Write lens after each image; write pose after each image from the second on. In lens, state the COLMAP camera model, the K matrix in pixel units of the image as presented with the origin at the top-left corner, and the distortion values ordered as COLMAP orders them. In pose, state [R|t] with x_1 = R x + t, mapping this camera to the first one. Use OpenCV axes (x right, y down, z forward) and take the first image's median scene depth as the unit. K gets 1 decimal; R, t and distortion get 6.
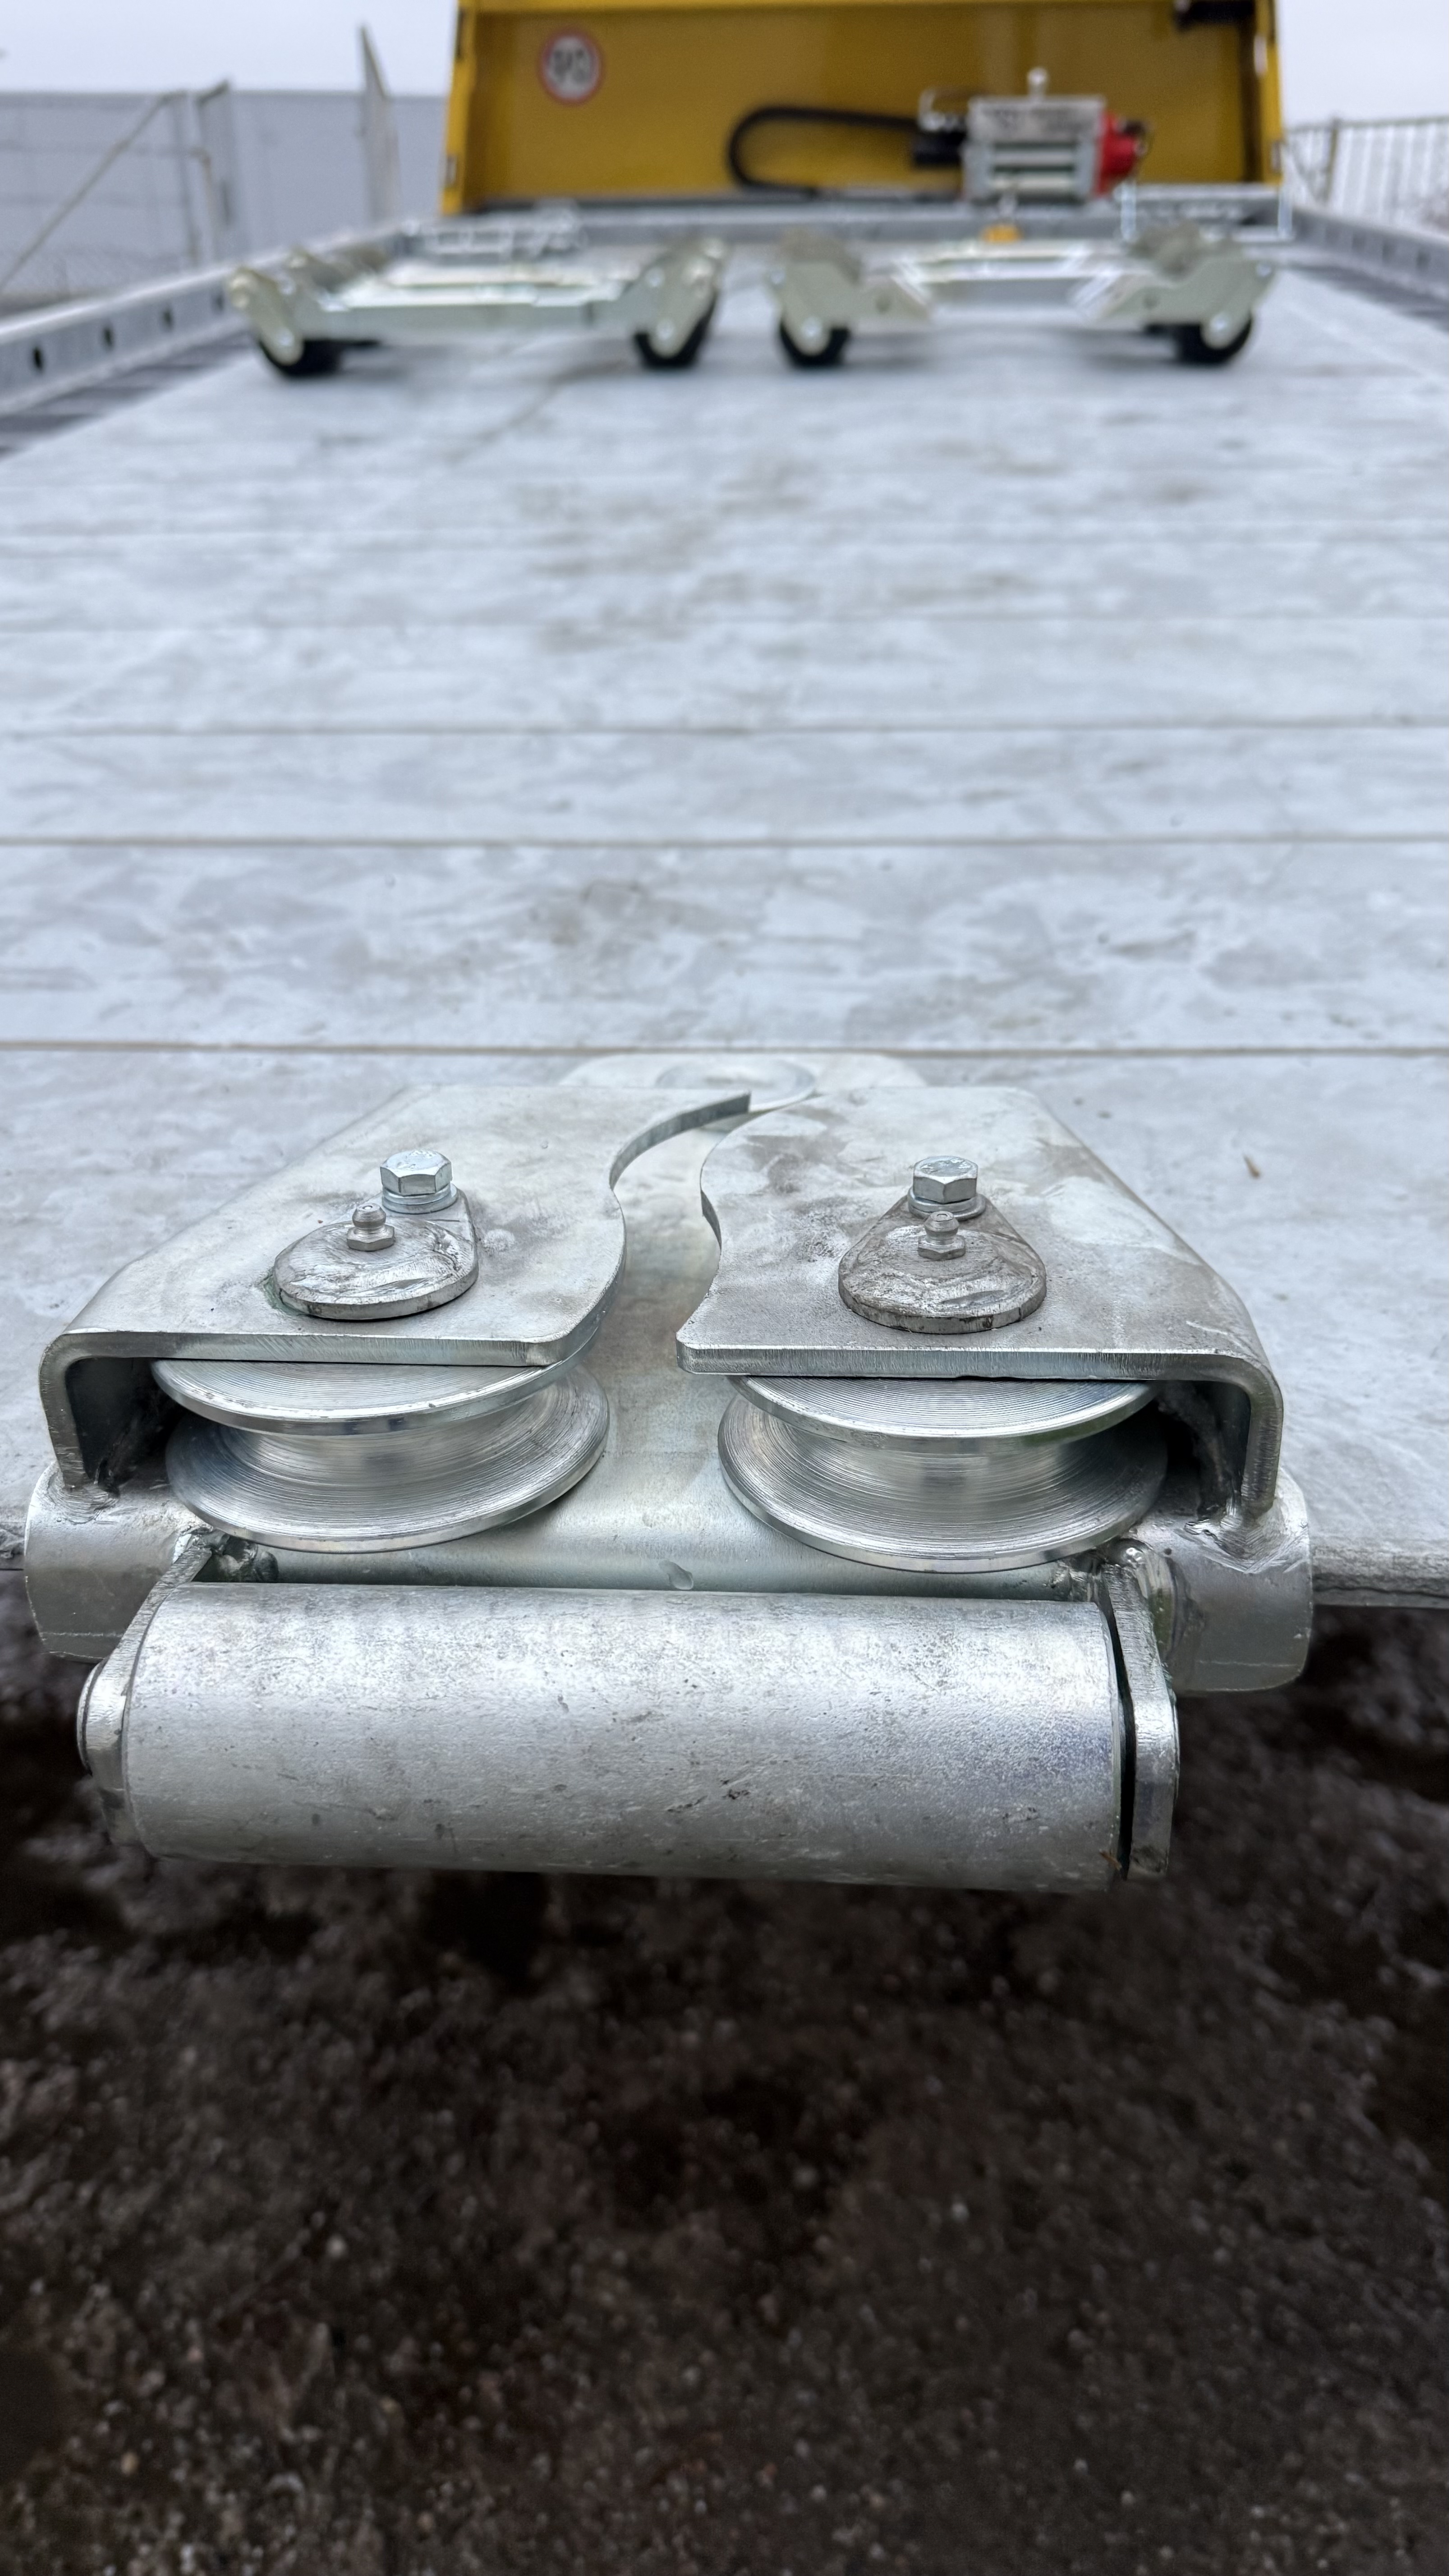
lens RADIAL K [[1835.4, 0, 722.7], [0, 1835.4, 1188.8], [0, 0, 1]] dist [0.006958, 0.002976]
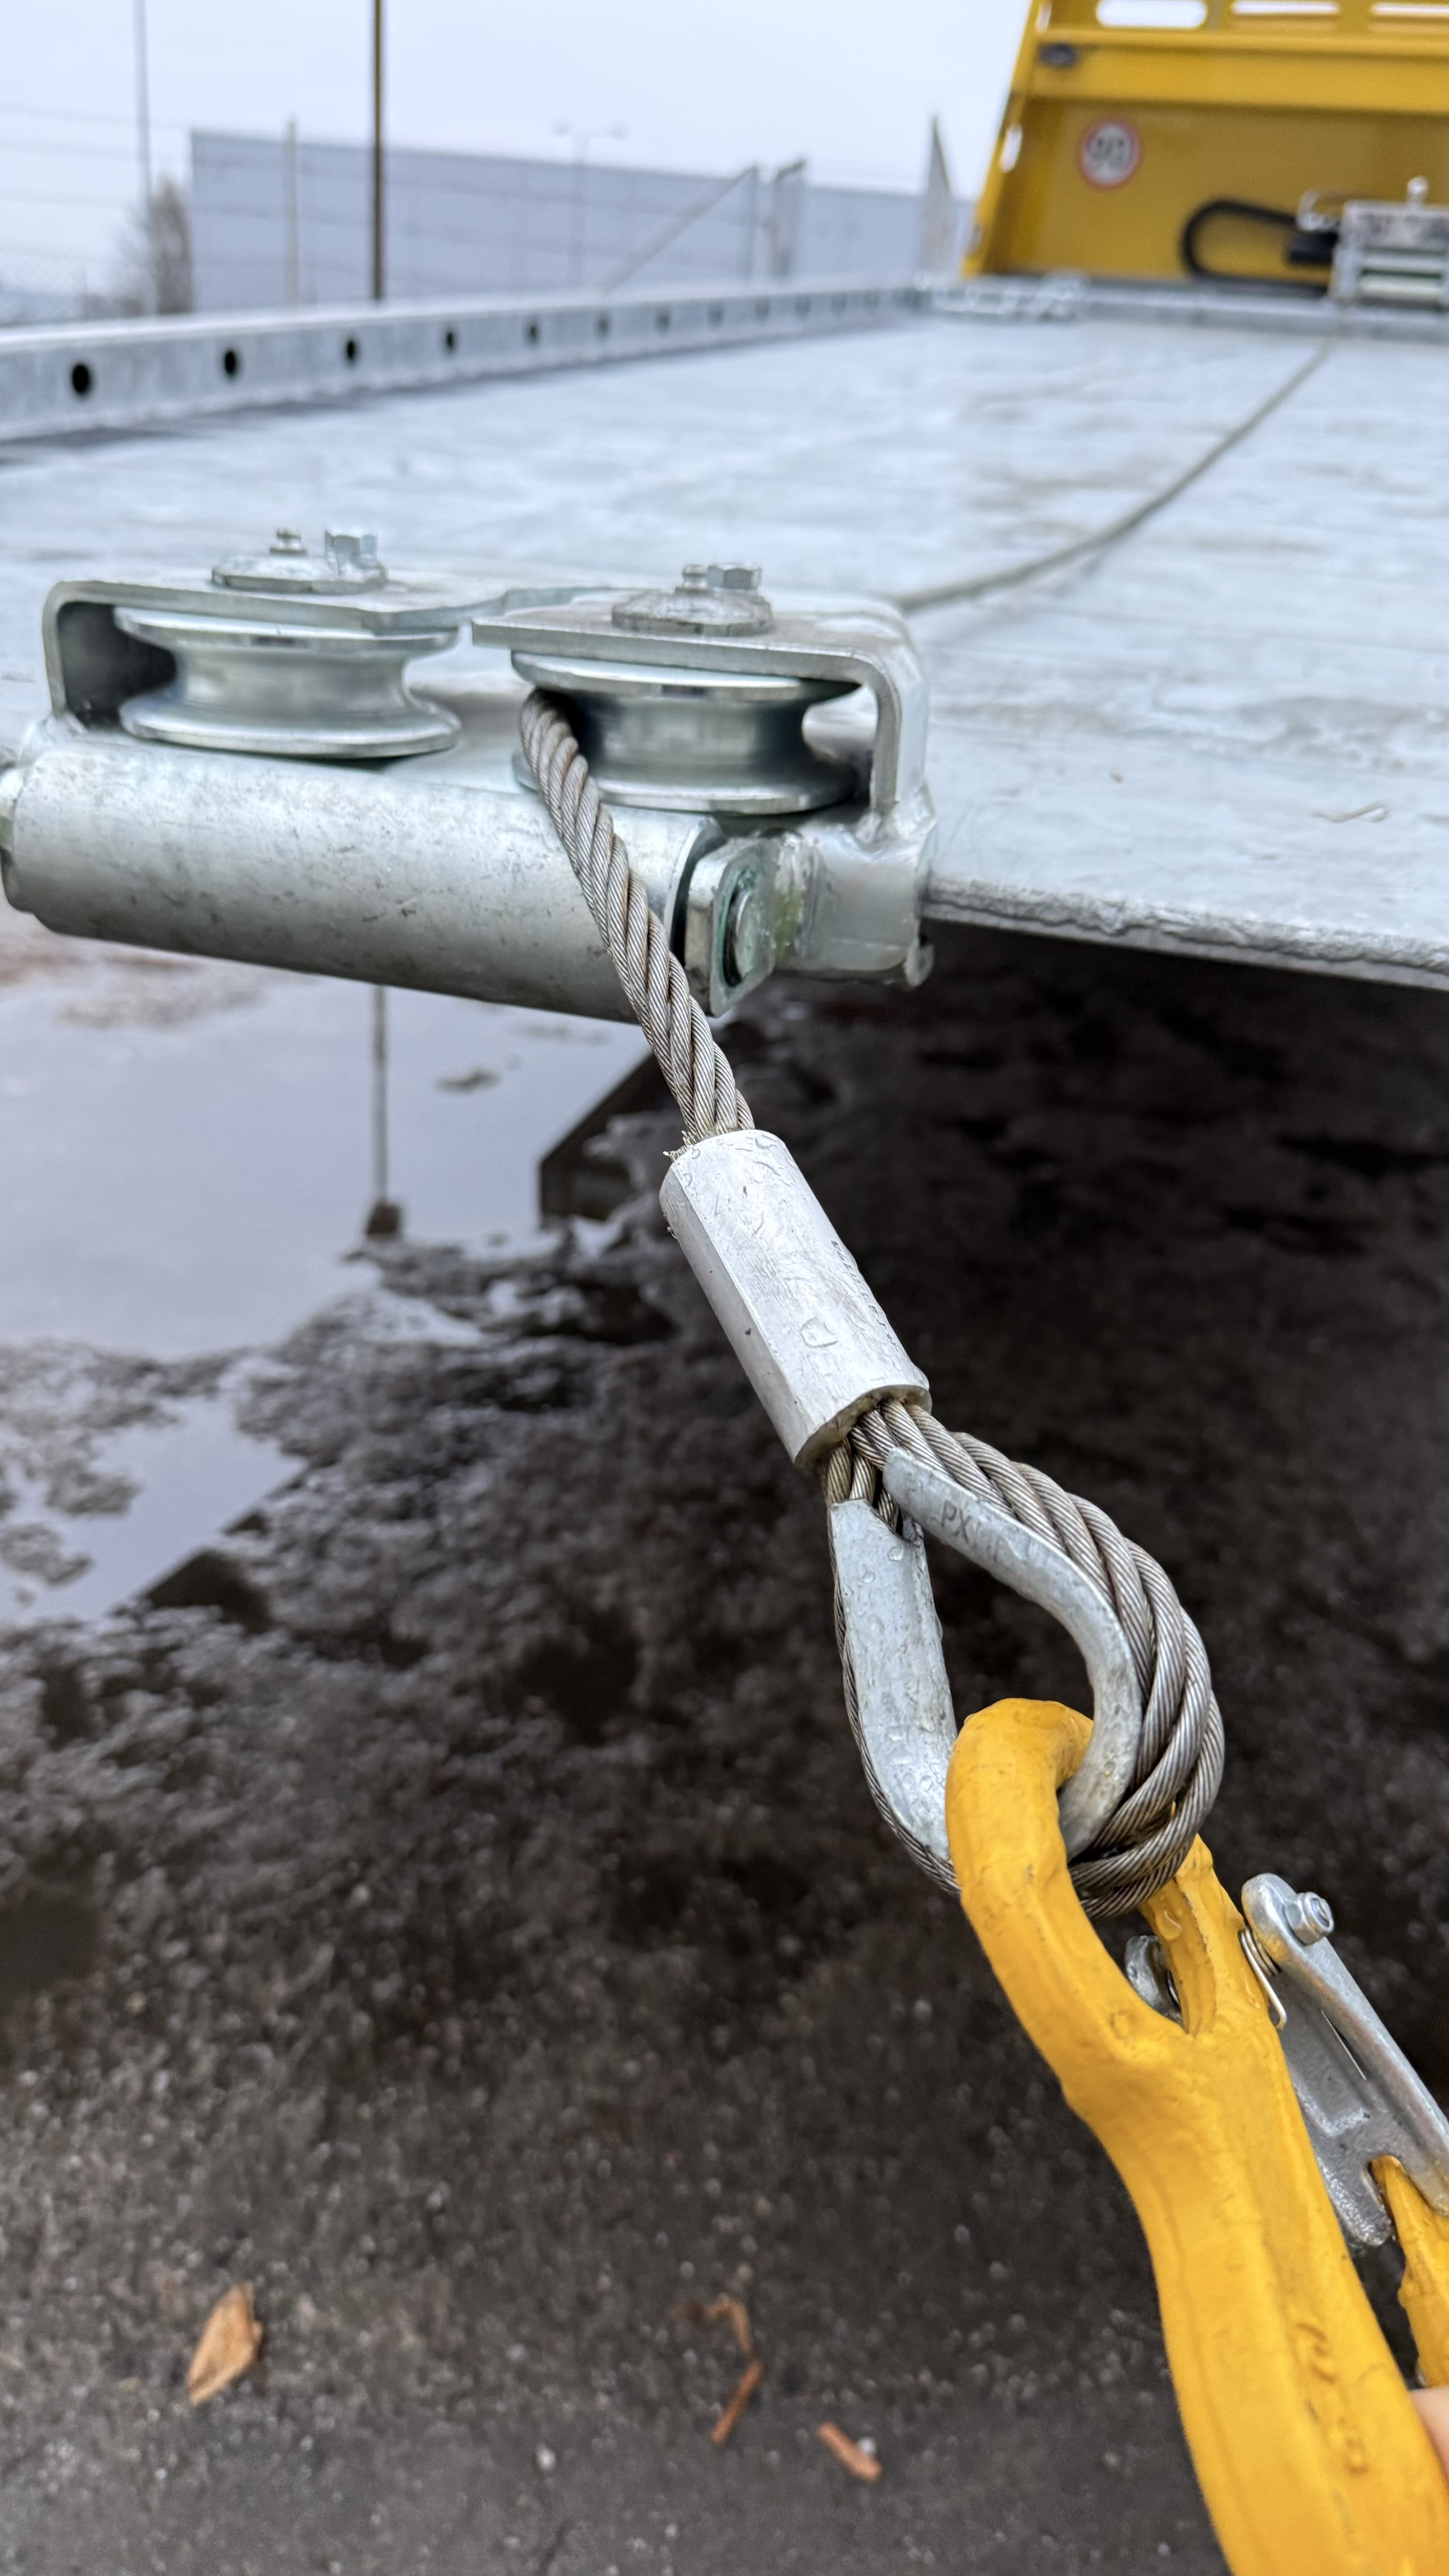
lens RADIAL K [[1798.5, 0, 778.3], [0, 1798.5, 1162.8], [0, 0, 1]] dist [0.115963, -0.161945]
pose [[0.966930, 0.179436, -0.181243, 0.149263], [-0.189191, 0.981208, -0.037908, 0.138958], [0.171035, 0.070944, 0.982708, -0.063009]]
